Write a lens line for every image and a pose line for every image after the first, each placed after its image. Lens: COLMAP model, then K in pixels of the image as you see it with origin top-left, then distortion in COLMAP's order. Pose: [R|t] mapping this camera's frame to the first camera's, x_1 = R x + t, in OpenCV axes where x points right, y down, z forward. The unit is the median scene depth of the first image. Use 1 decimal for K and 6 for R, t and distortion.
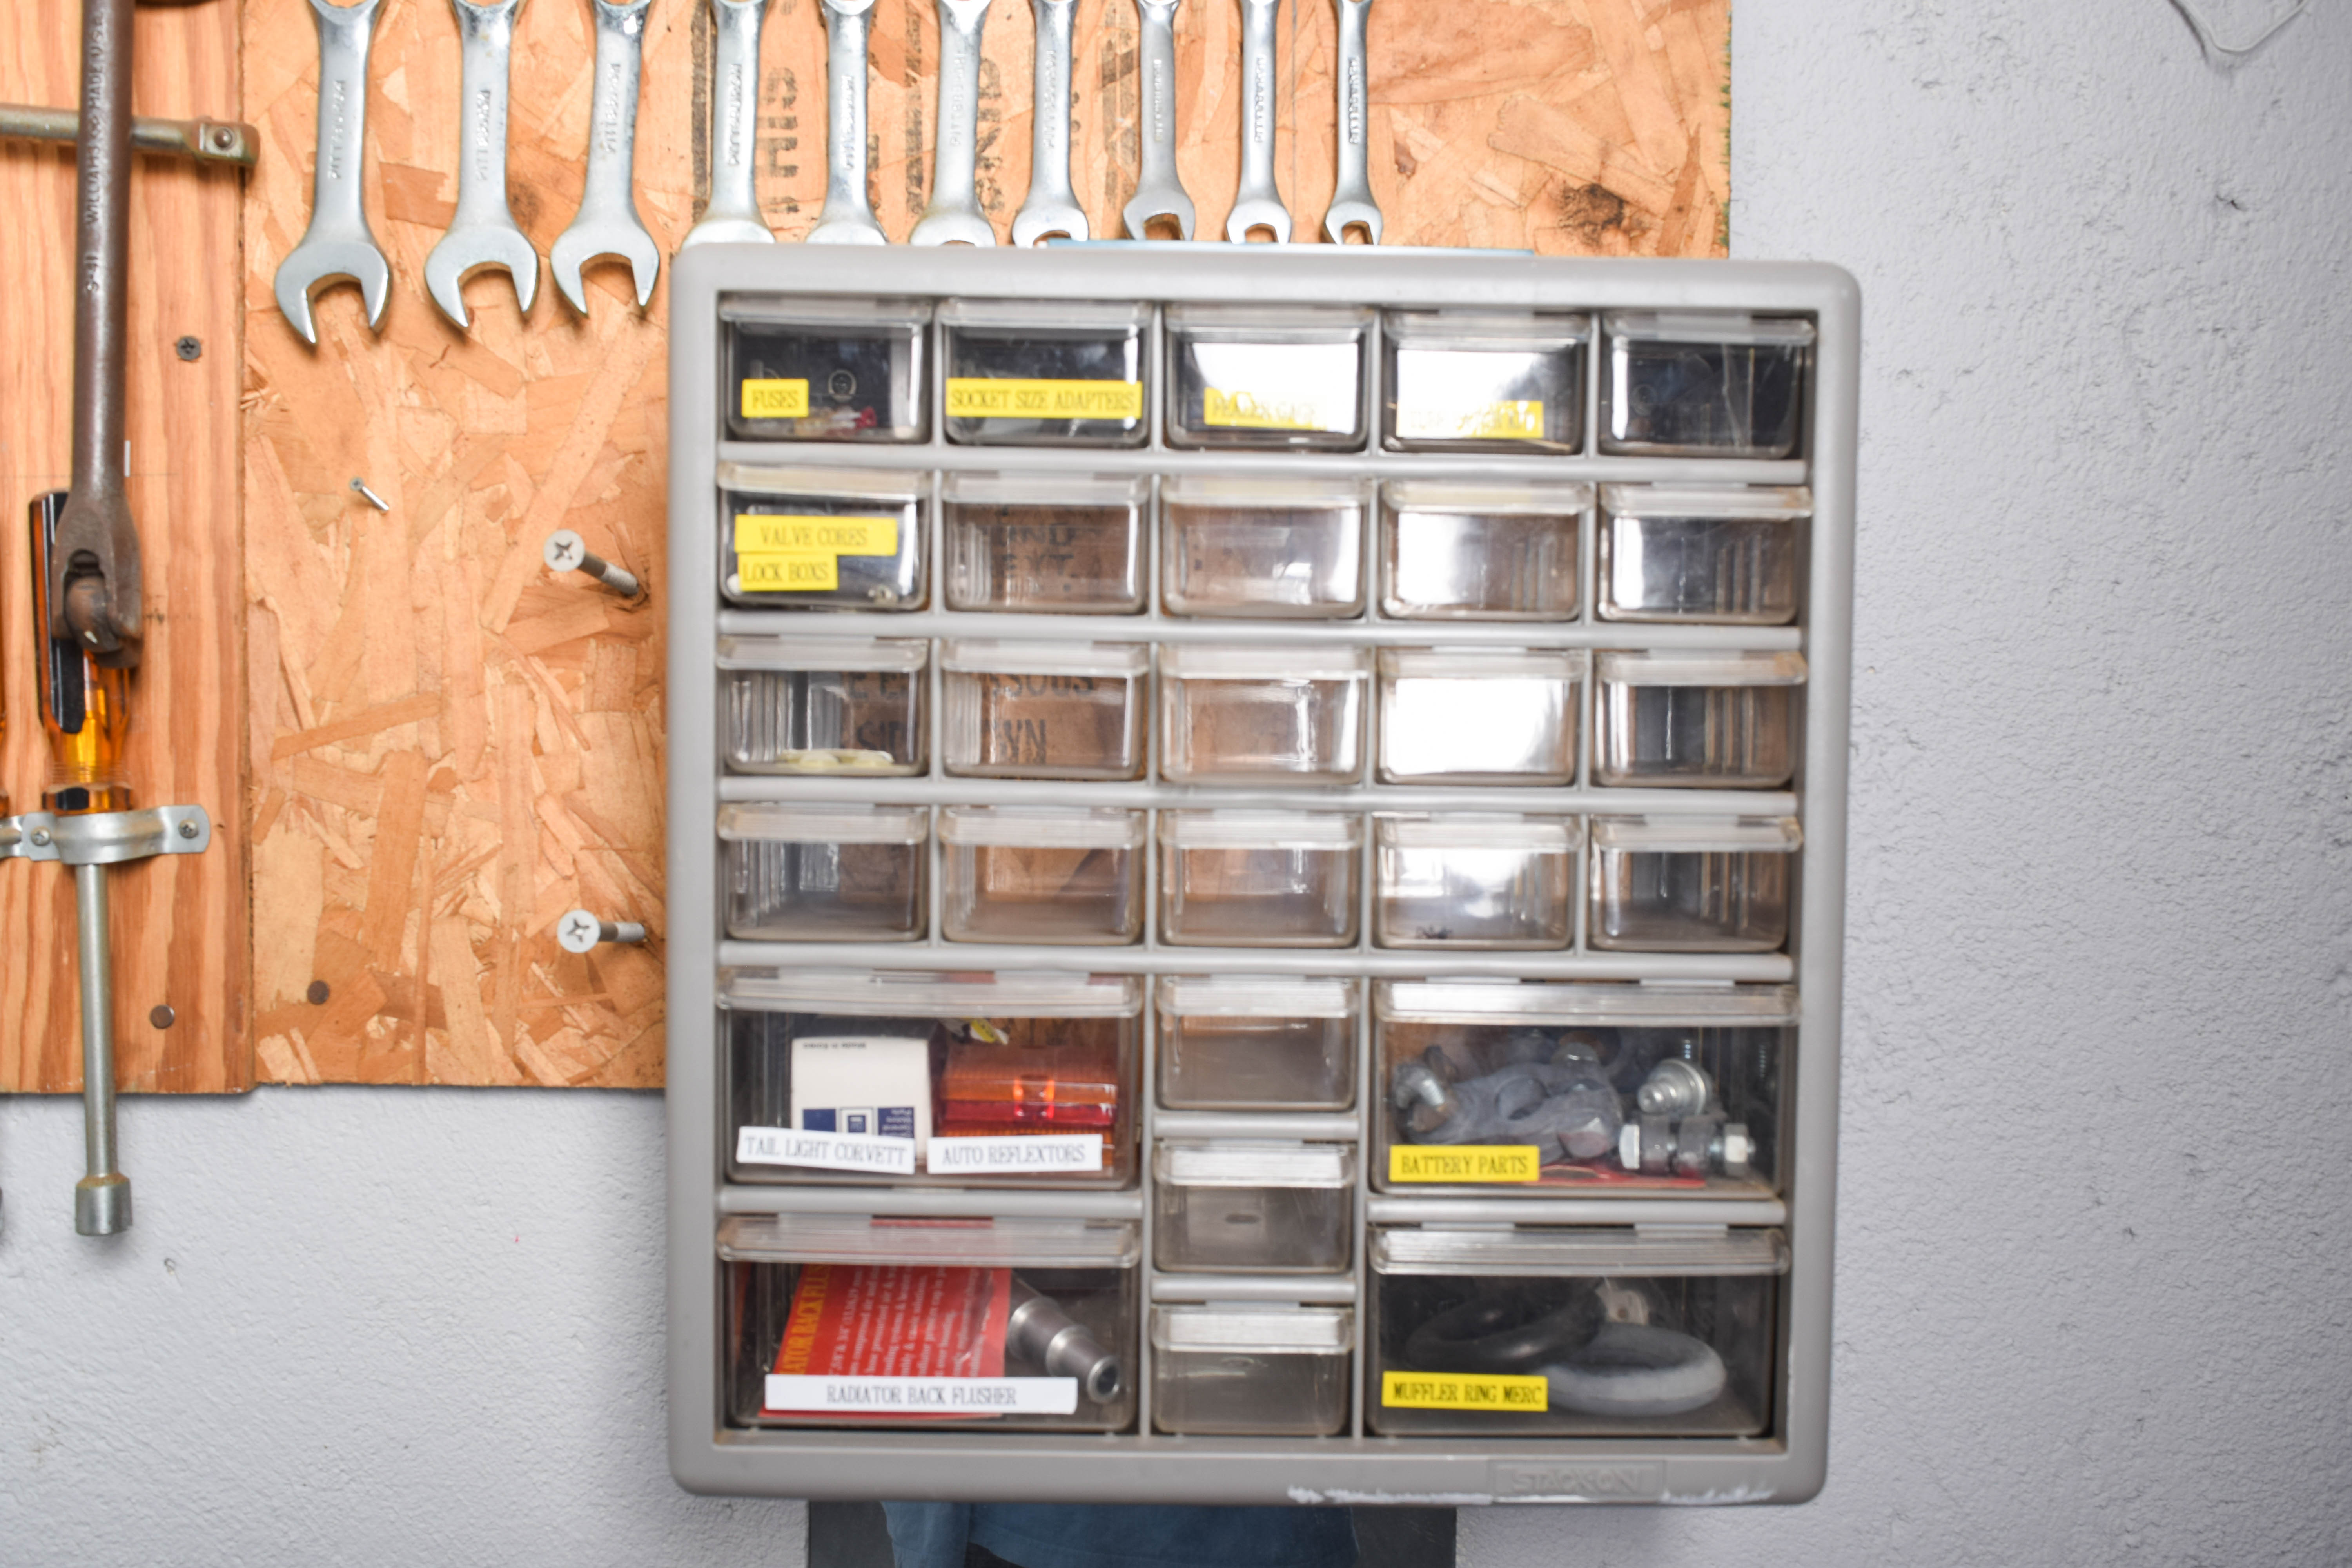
lens RADIAL K [[2110.8, 0, 1184.0], [0, 2110.8, 778.4], [0, 0, 1]] dist [-0.030621, 0.025144]
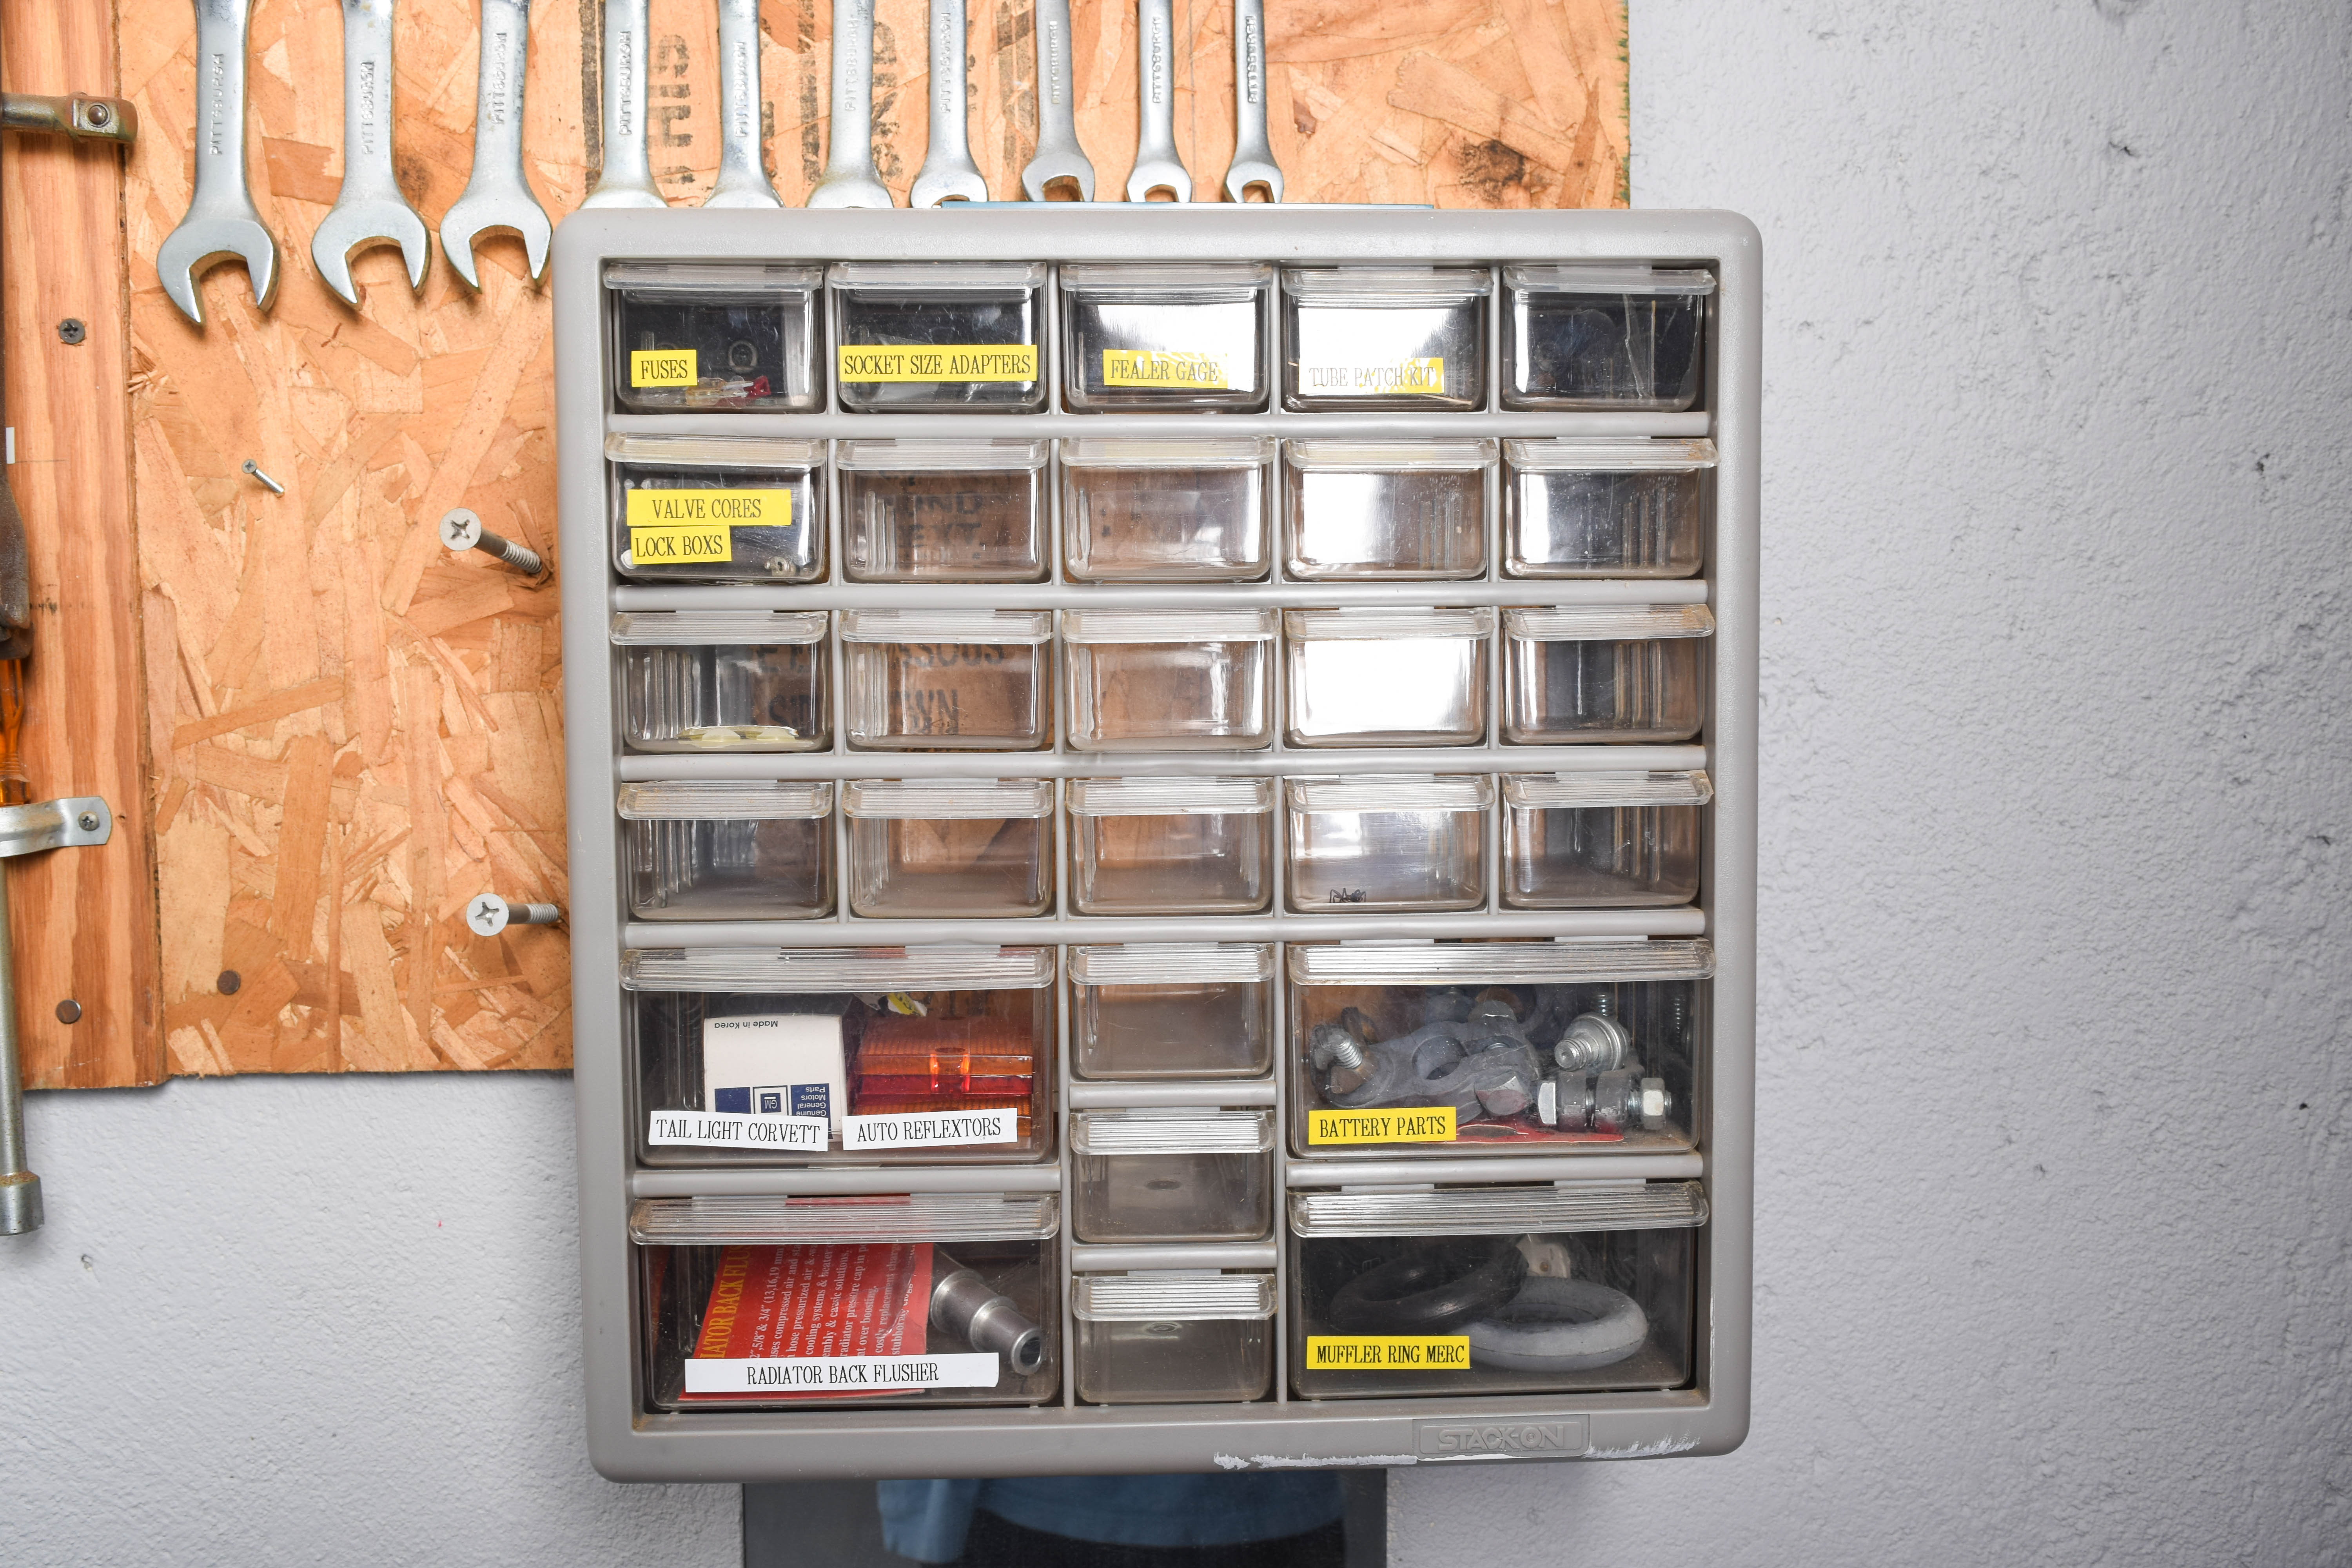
lens RADIAL K [[2042.2, 0, 1181.5], [0, 2042.2, 780.7], [0, 0, 1]] dist [-0.030846, 0.027526]
pose [[0.999269, -0.024491, 0.029353, 0.010838], [0.023927, 0.999525, 0.019431, -0.001028], [-0.029815, -0.018715, 0.999380, 0.033332]]
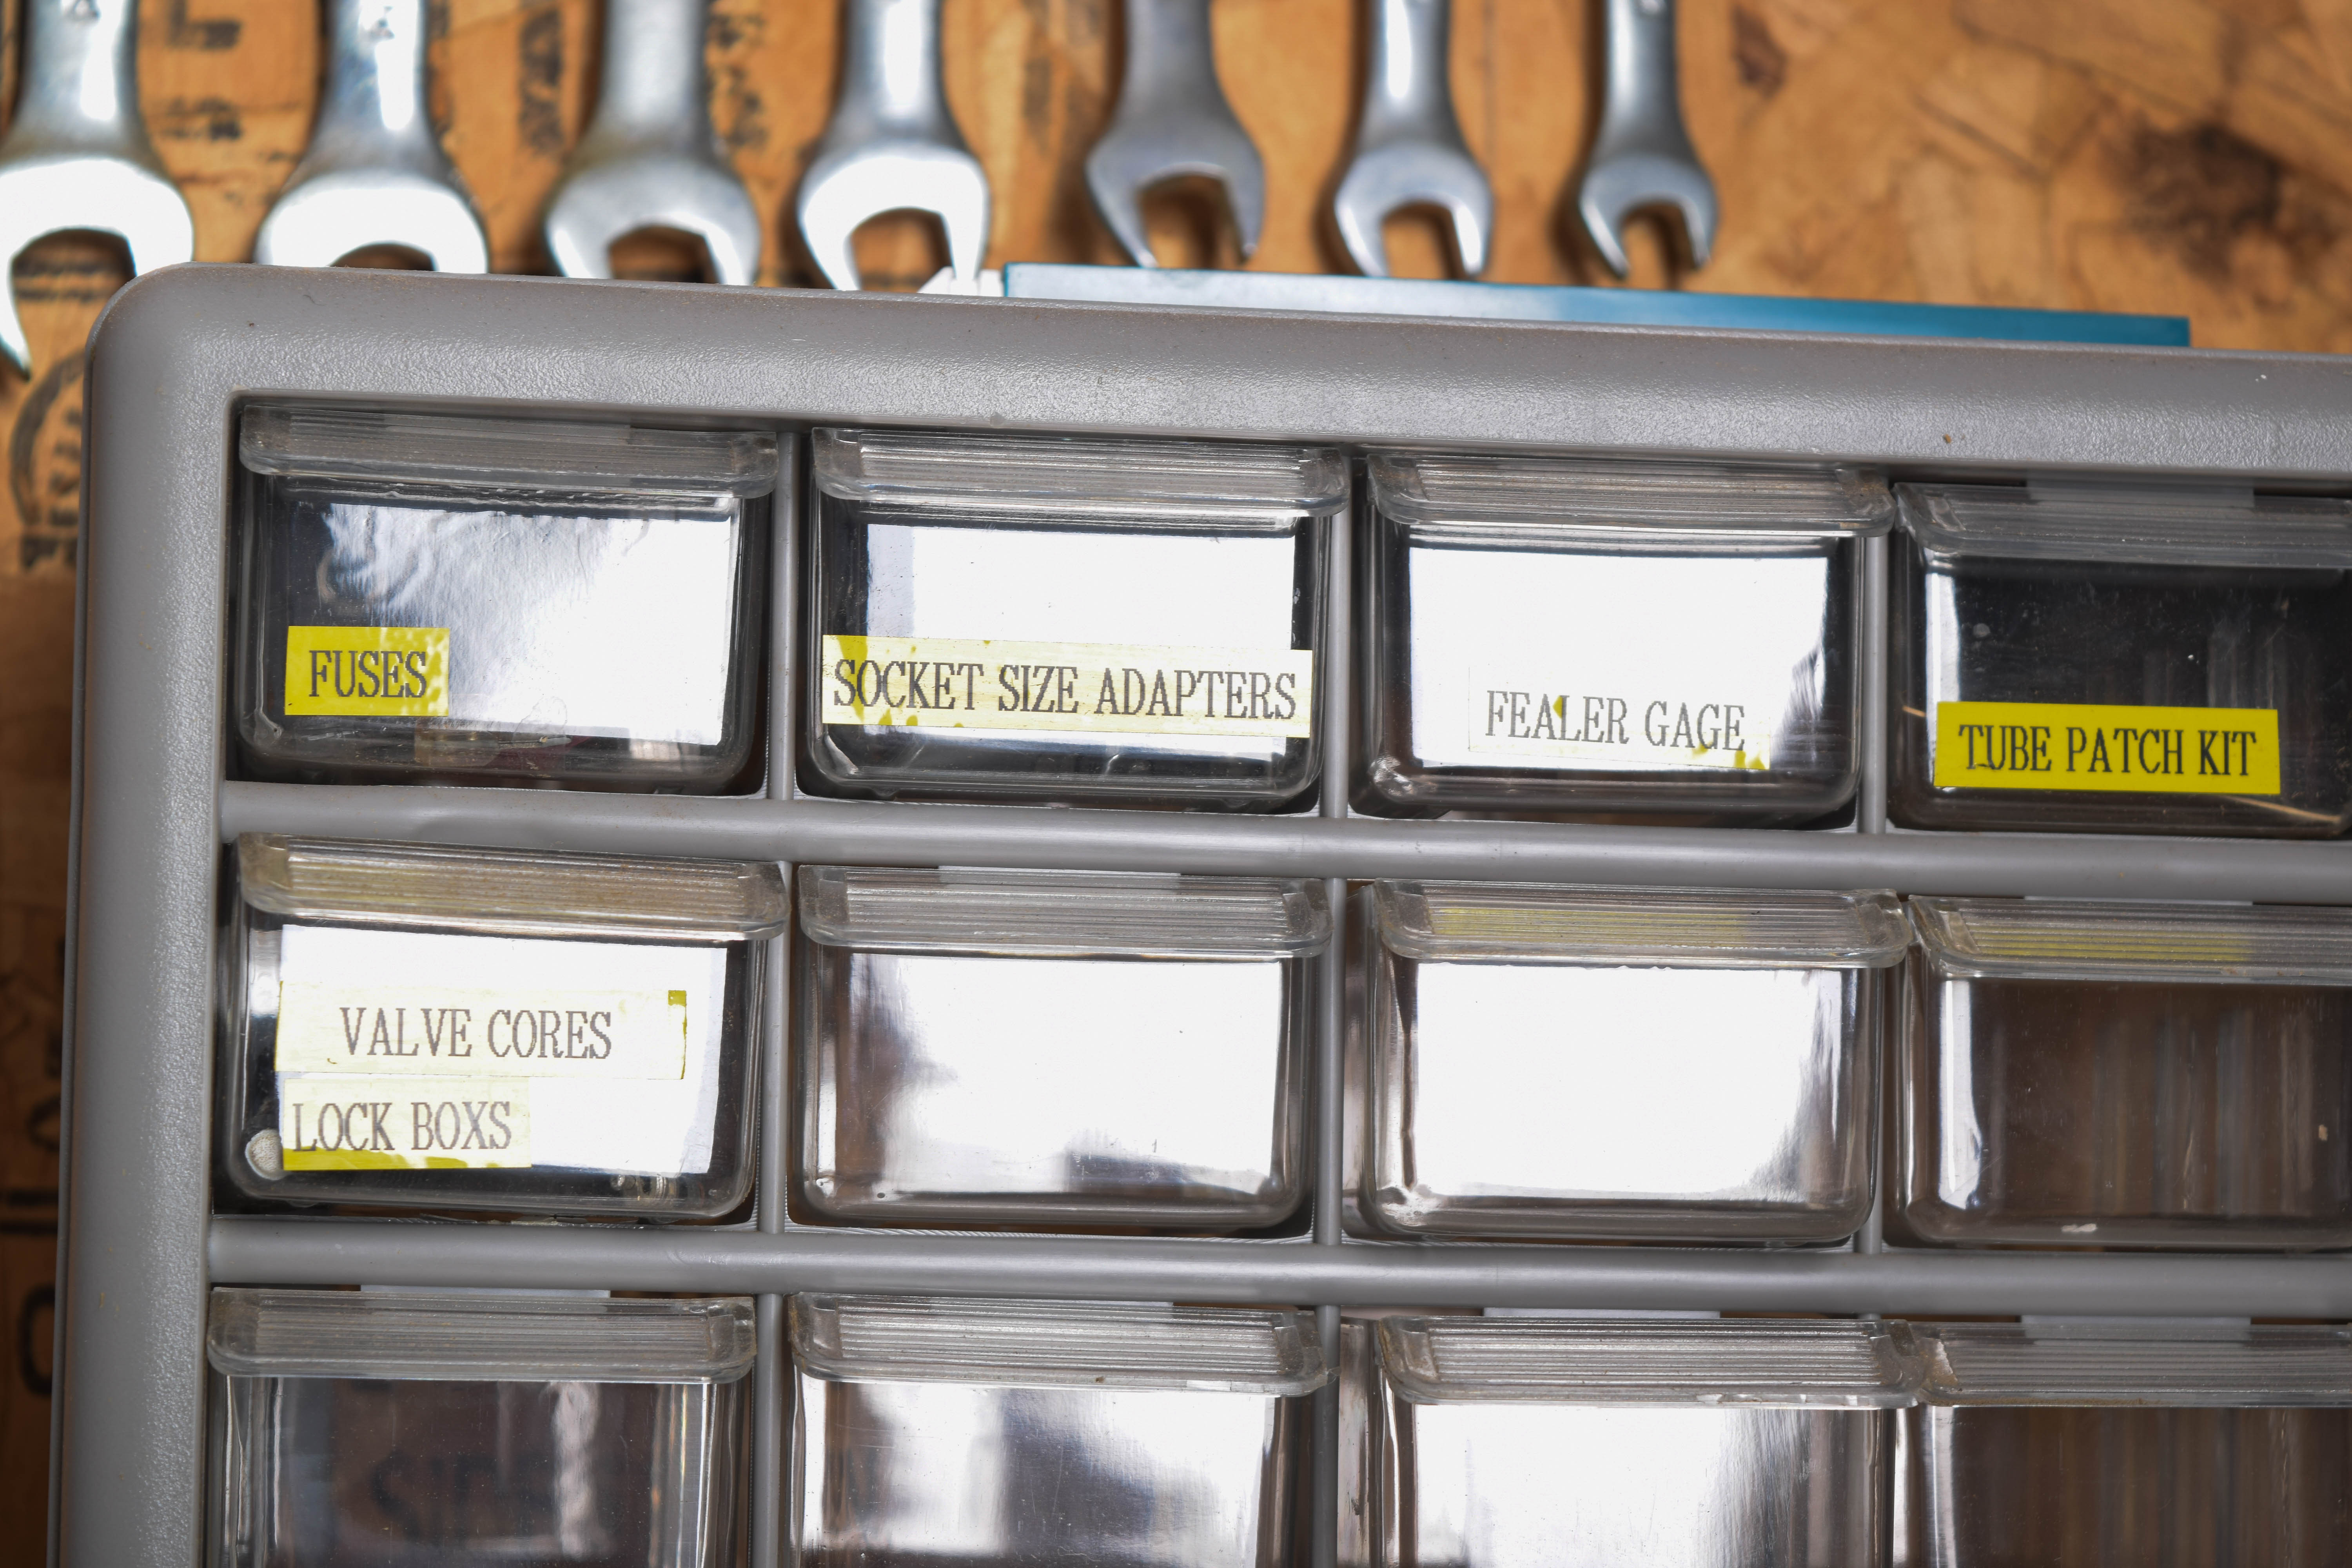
lens RADIAL K [[5435.5, 0, 1180.6], [0, 5435.5, 779.3], [0, 0, 1]] dist [-0.027879, 0.000000]
pose [[0.992403, 0.013144, 0.122327, -0.131642], [0.000485, 0.993851, -0.110726, -0.039153], [-0.123030, 0.109944, 0.986294, -0.001896]]
